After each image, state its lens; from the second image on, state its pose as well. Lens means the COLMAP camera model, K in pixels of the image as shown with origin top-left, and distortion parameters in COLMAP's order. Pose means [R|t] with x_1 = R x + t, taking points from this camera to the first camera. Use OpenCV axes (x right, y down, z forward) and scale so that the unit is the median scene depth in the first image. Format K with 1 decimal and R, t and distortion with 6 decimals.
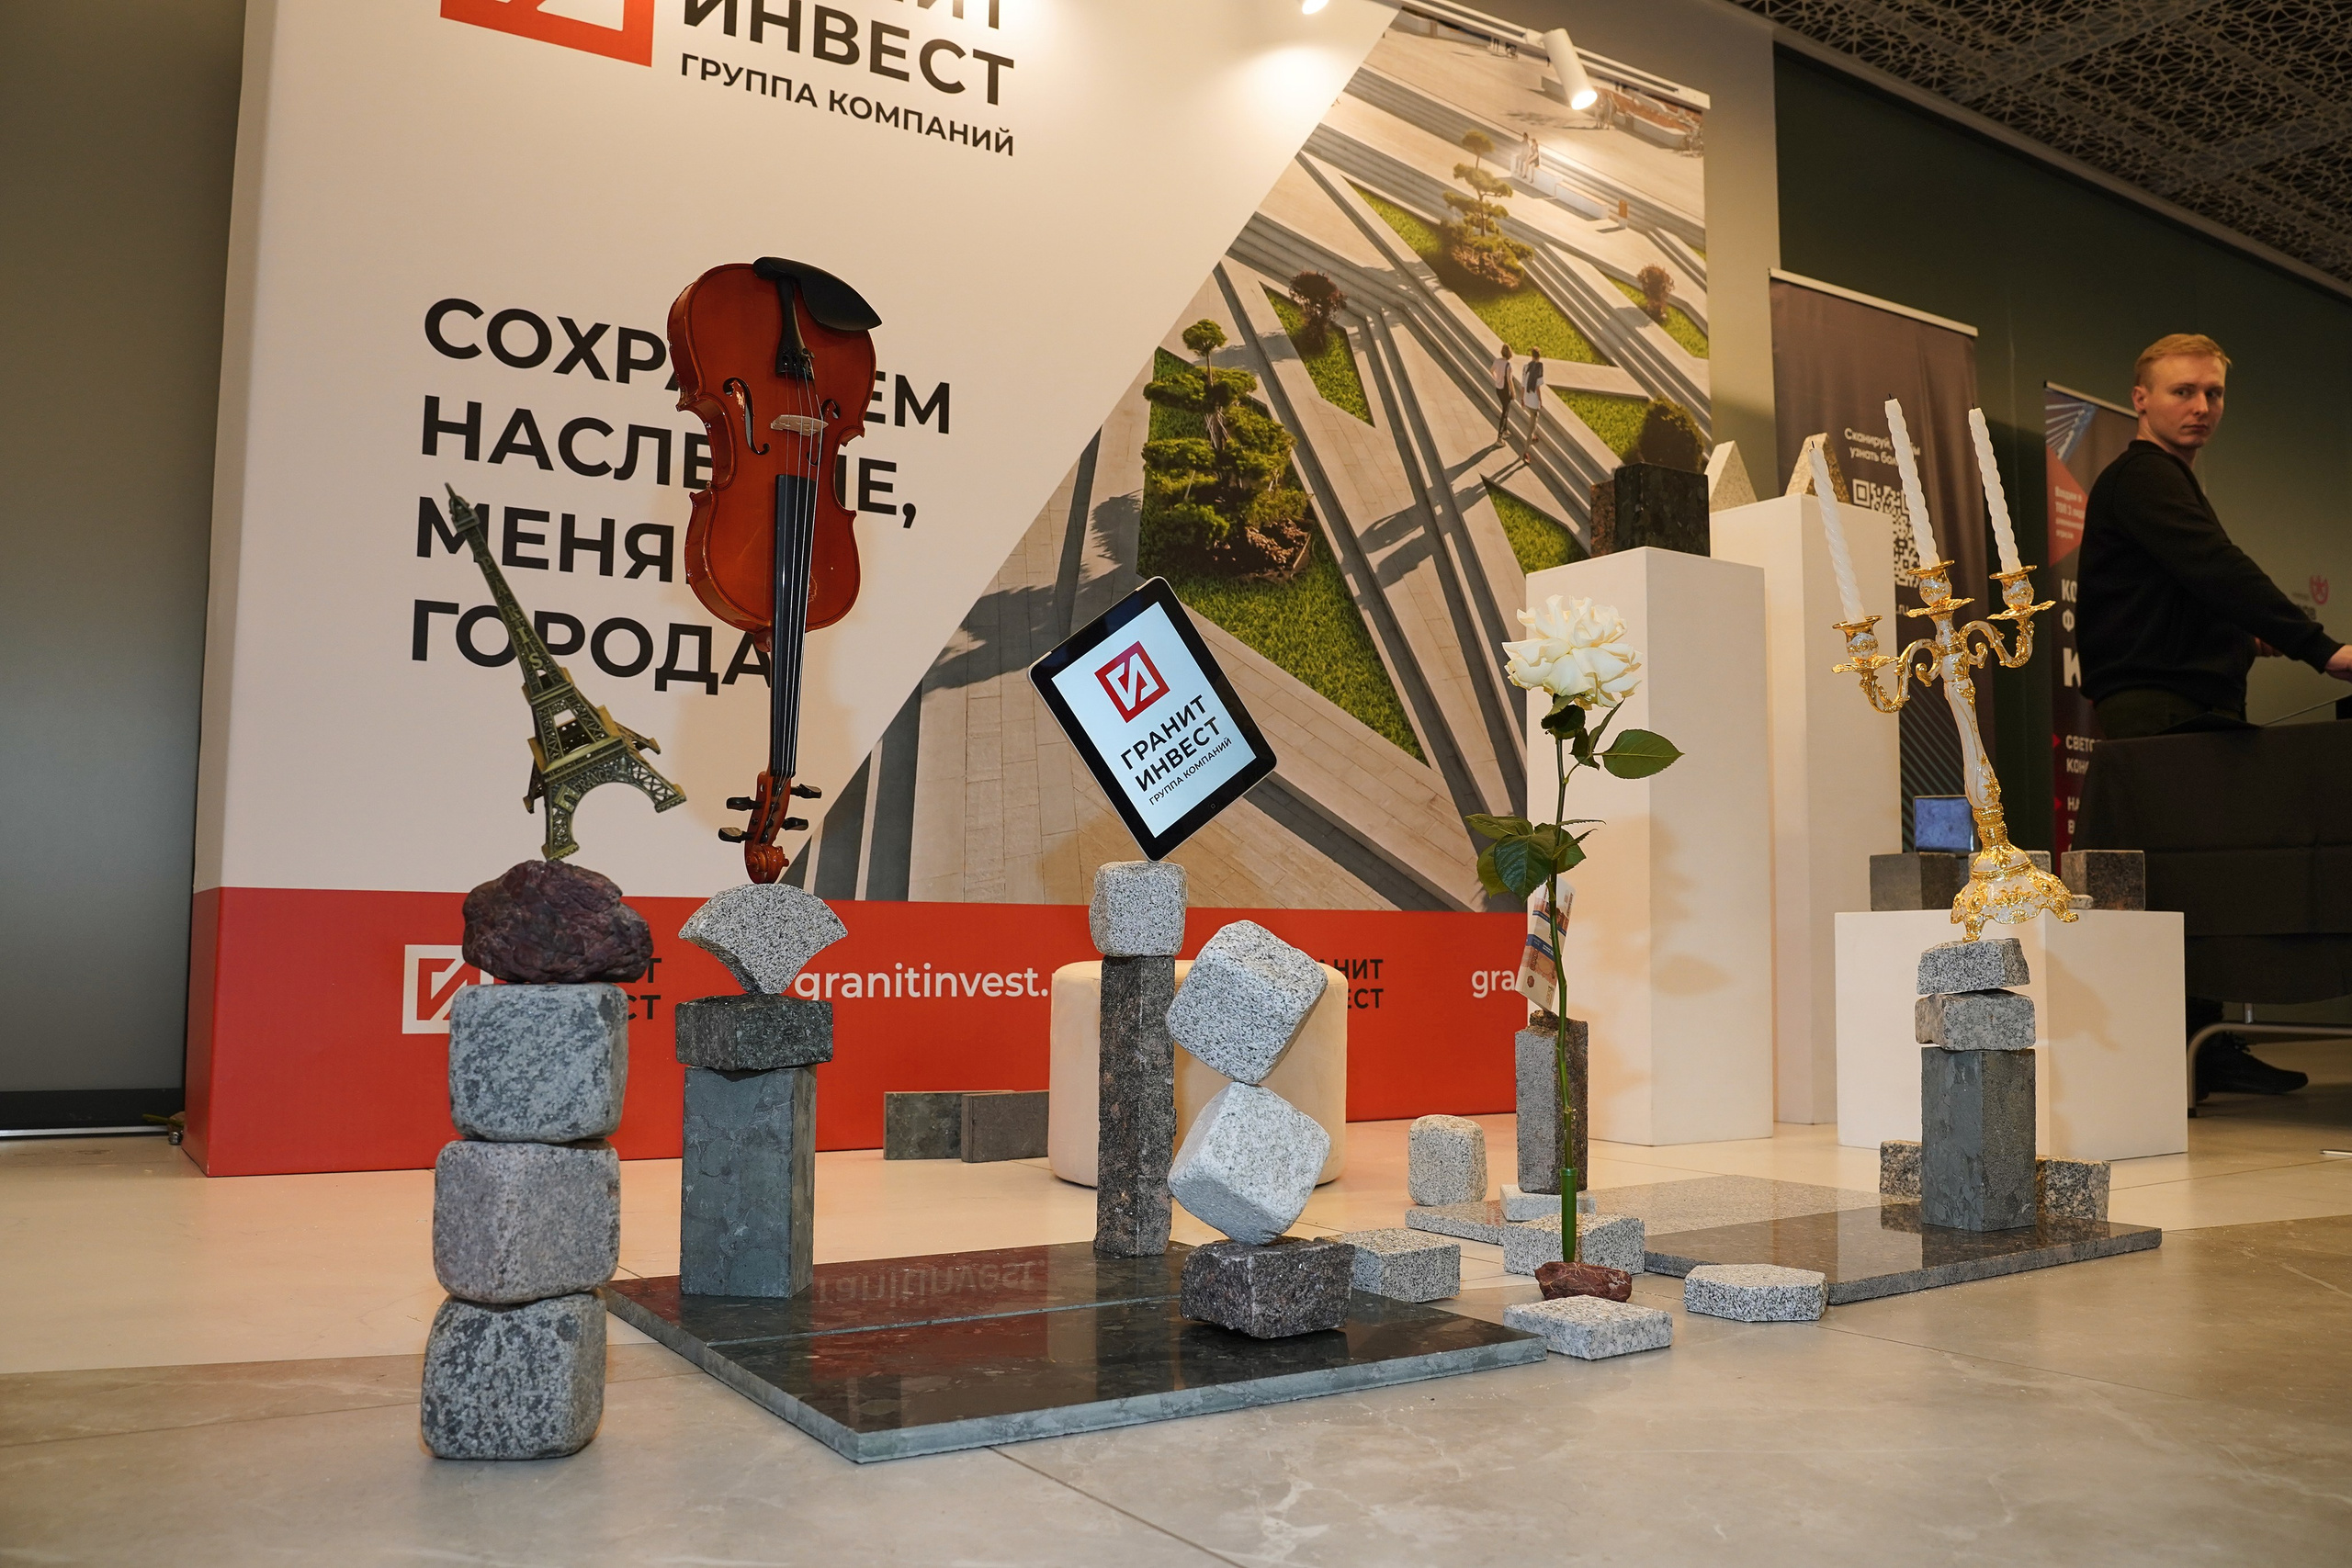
lens RADIAL K [[1898.4, 0, 1169.0], [0, 1898.4, 770.9], [0, 0, 1]] dist [-0.102489, 0.064697]
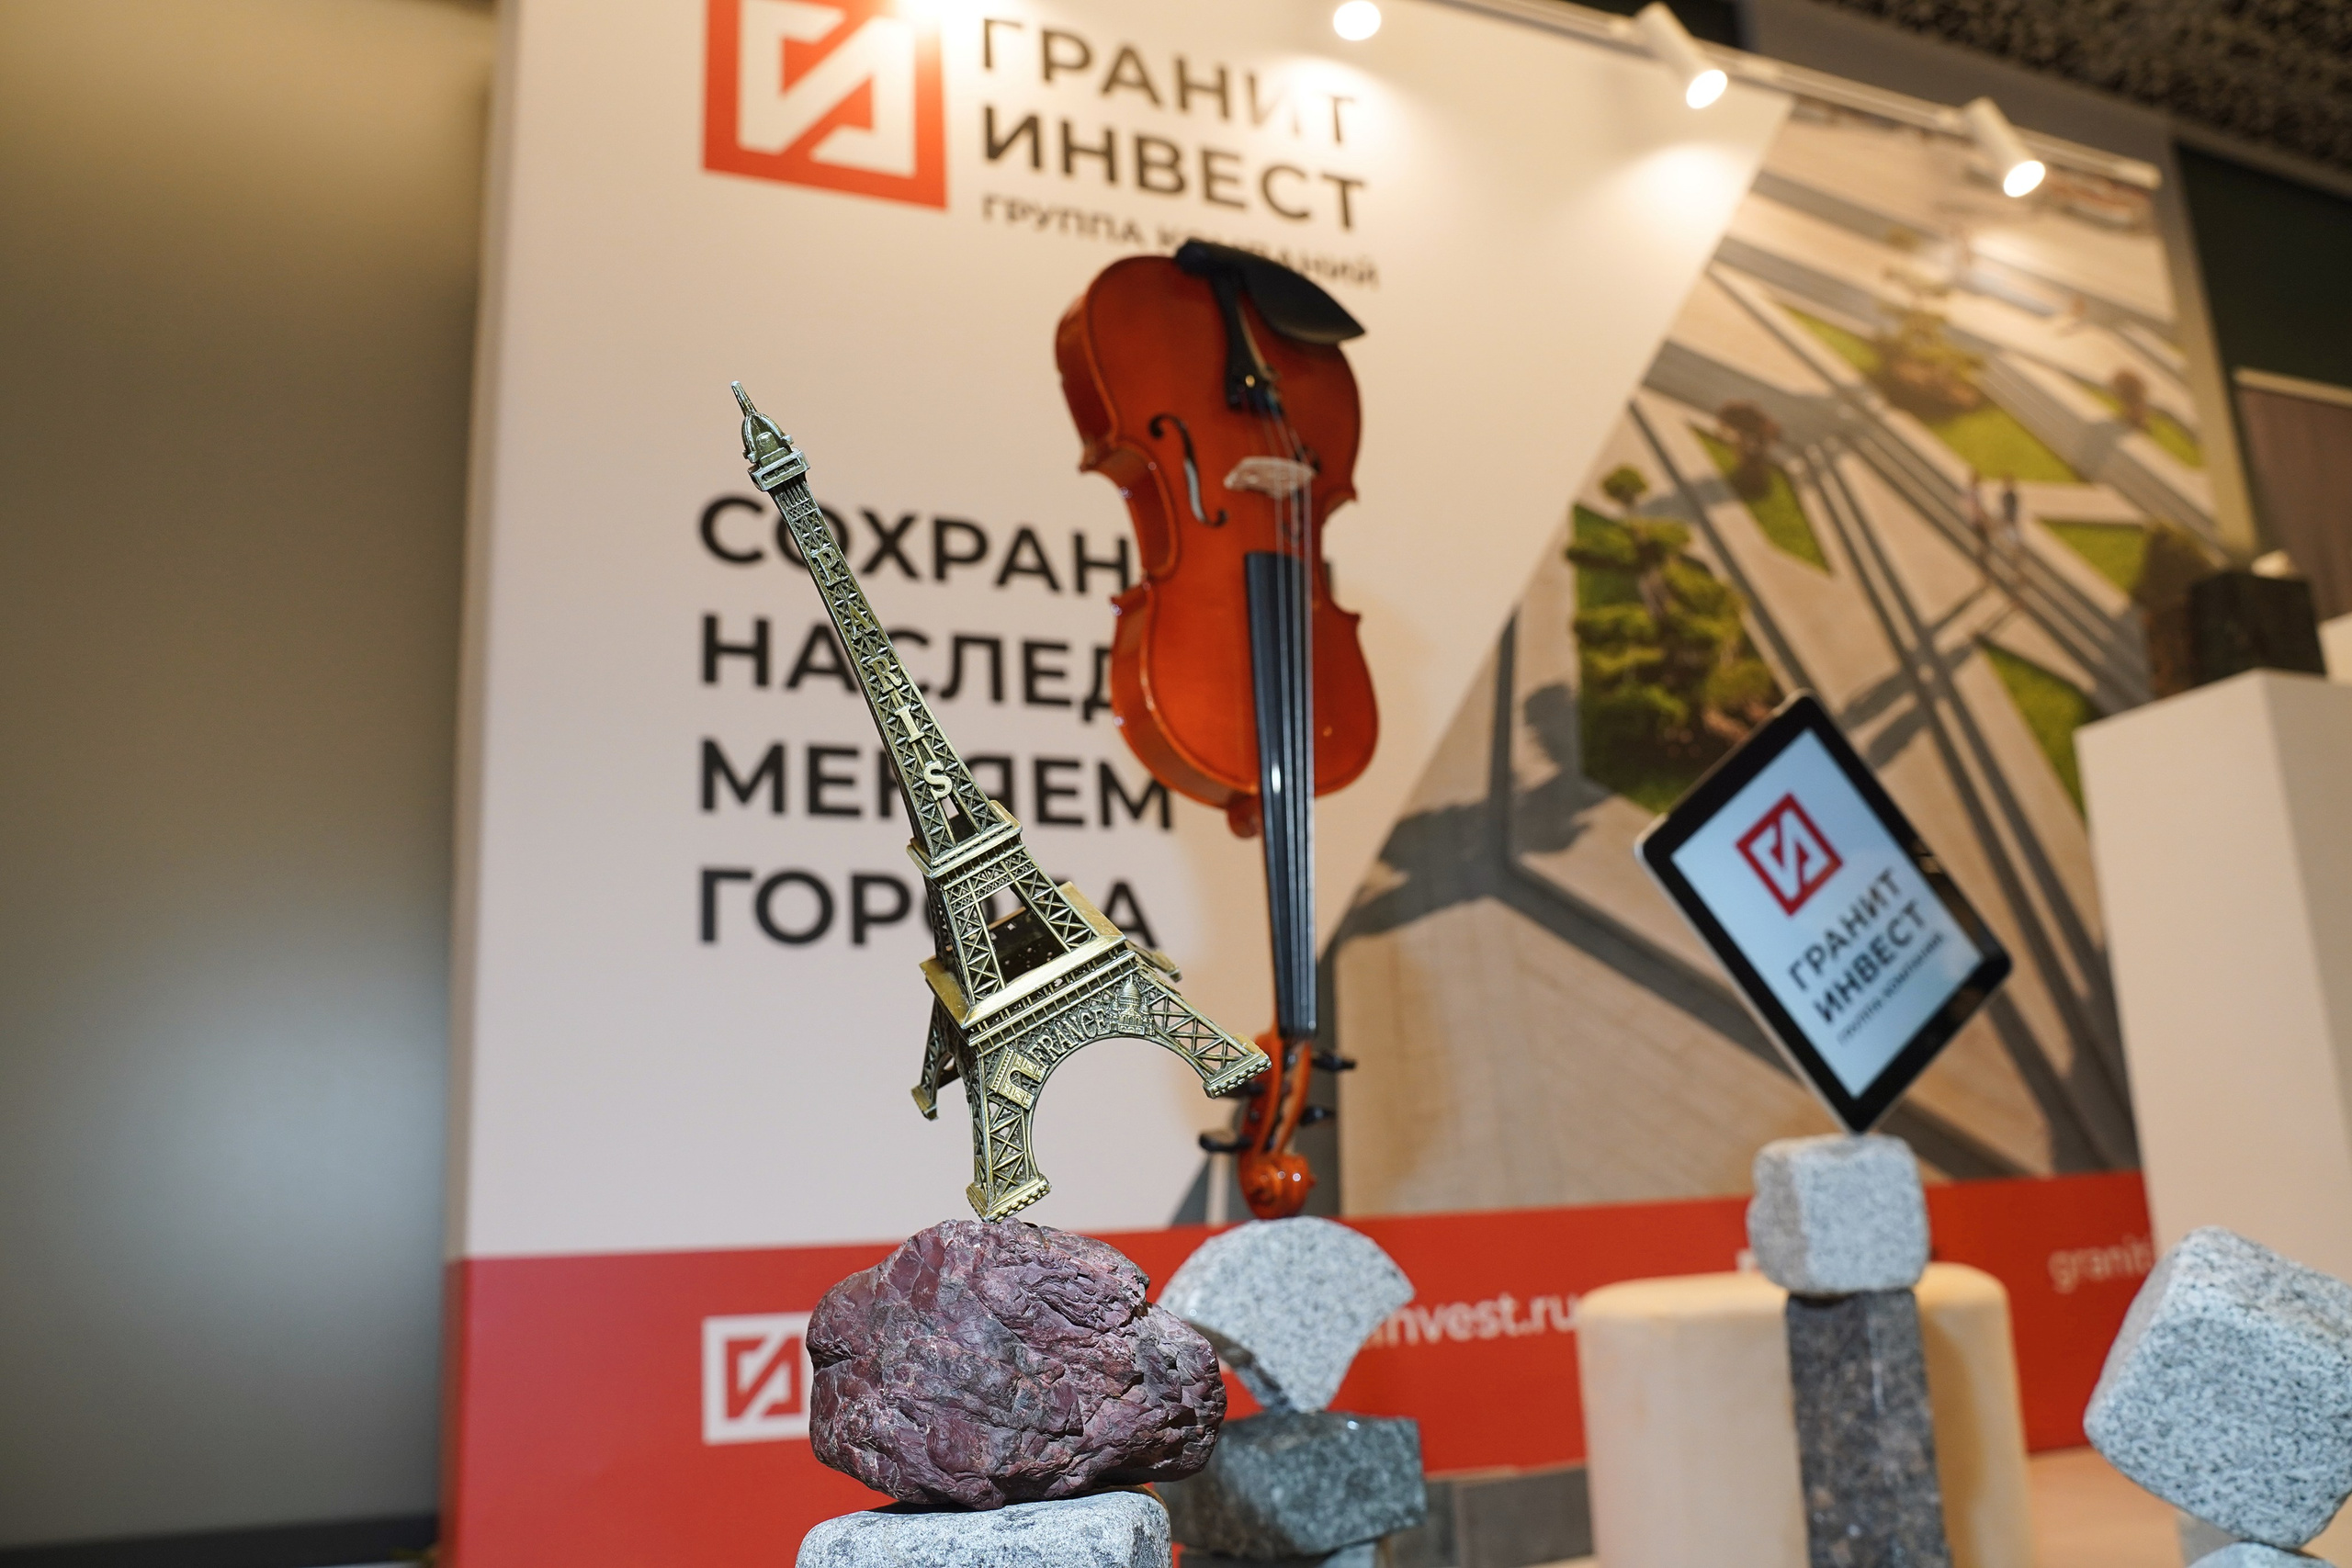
lens RADIAL K [[1898.4, 0, 1170.9], [0, 1898.4, 774.0], [0, 0, 1]] dist [-0.102489, 0.064697]
pose [[0.986411, -0.094066, -0.134701, -0.091453], [0.072531, 0.984979, -0.156701, 0.006943], [0.147418, 0.144801, 0.978417, 0.231973]]
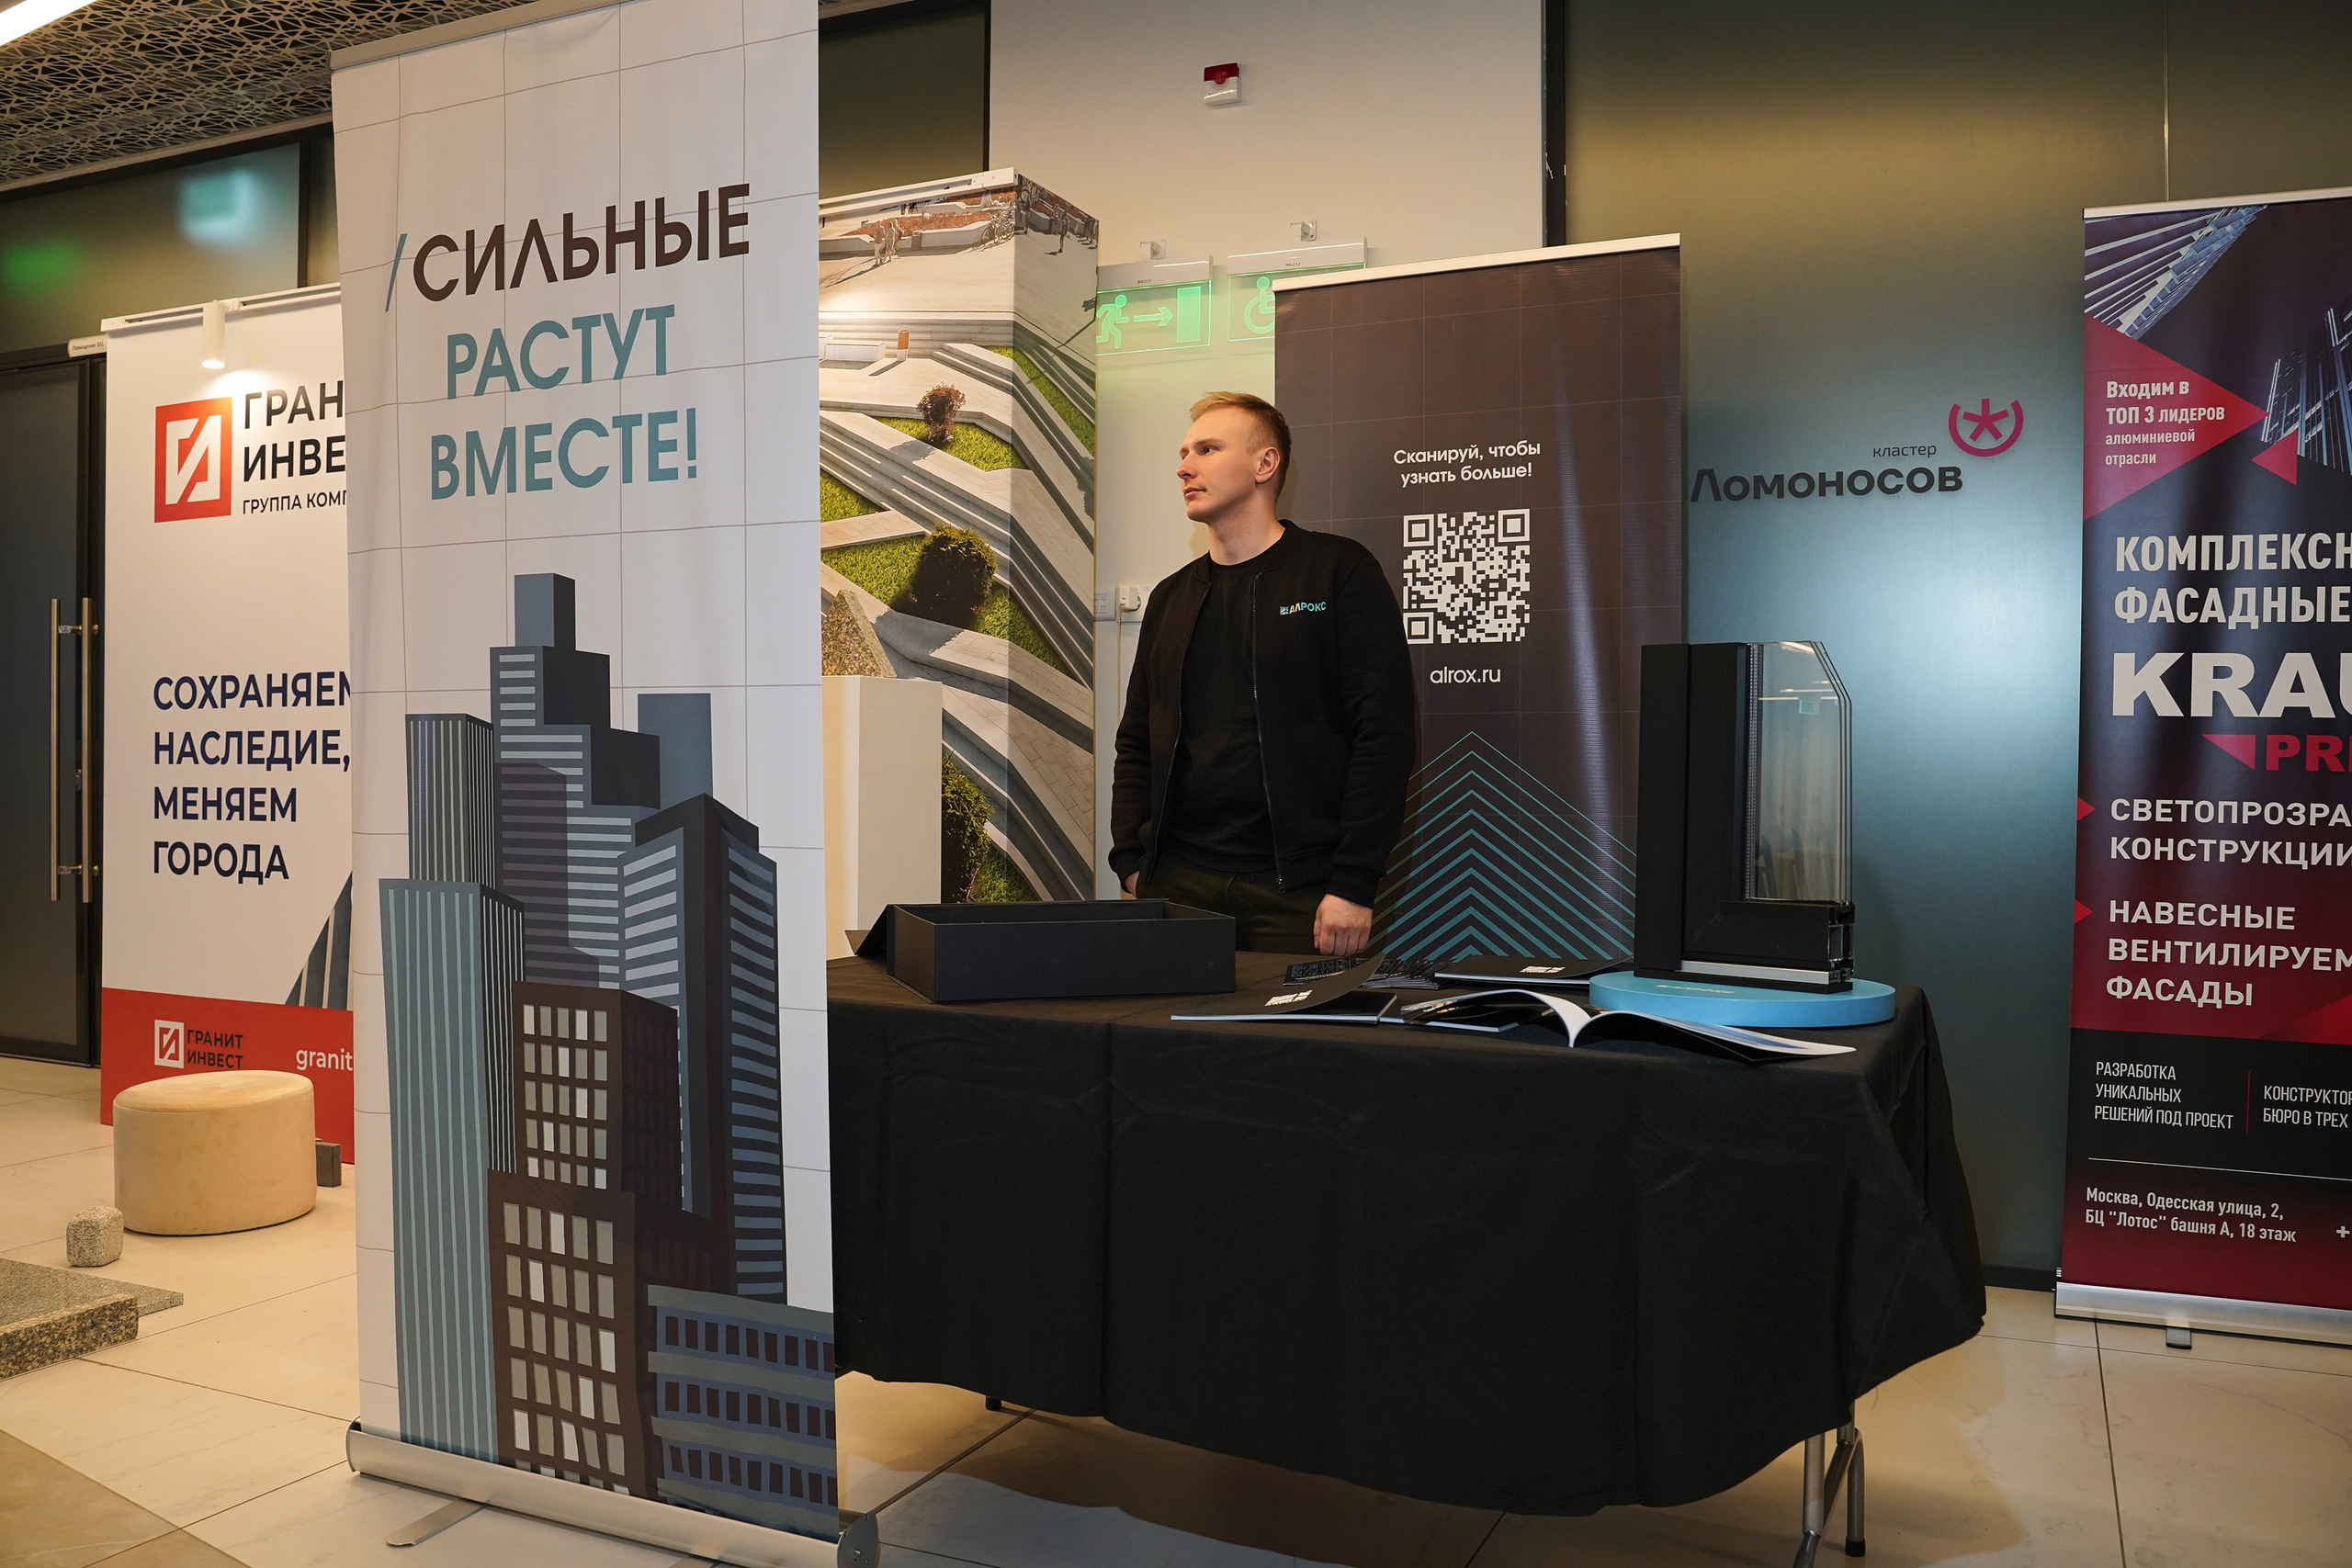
lens RADIAL K [[1898.4, 0, 1161.5], [0, 1898.4, 785.4], [0, 0, 1]] dist [-0.102489, 0.064697]
pose [[0.524466, 0.001795, -0.851429, 1.624632], [0.076623, 0.995841, 0.049298, -0.150725], [0.847976, -0.091094, 0.522147, 0.817162]]
